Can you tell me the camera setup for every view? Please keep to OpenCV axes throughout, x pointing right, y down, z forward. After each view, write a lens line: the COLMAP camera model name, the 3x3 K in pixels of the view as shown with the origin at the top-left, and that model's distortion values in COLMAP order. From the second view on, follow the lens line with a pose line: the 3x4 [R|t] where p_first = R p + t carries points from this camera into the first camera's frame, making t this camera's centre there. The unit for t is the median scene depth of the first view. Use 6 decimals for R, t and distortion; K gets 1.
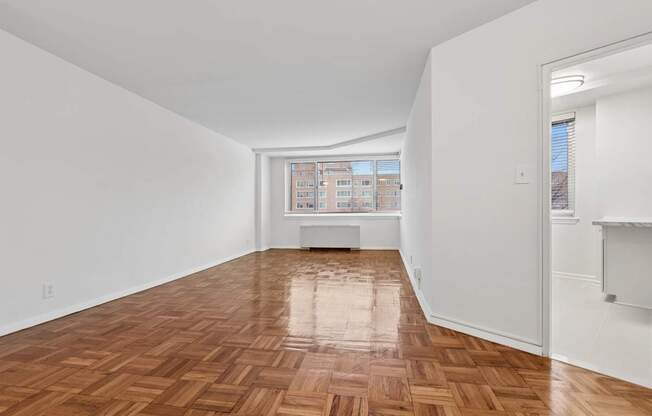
lens RADIAL K [[296.3, 0, 322.6], [0, 296.3, 212.5], [0, 0, 1]] dist [0.005991, 0.000759]
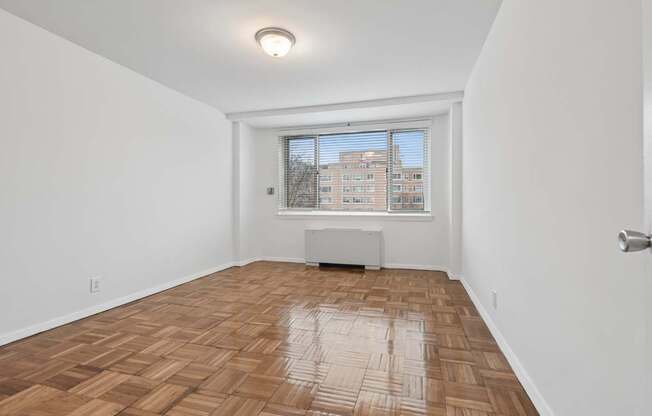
lens RADIAL K [[296.3, 0, 328.6], [0, 296.3, 207.1], [0, 0, 1]] dist [0.005991, 0.000759]
pose [[0.989131, -0.003359, -0.147001, 0.082325], [0.003095, 0.999993, -0.002026, -0.003410], [0.147007, 0.001549, 0.989134, 0.352718]]
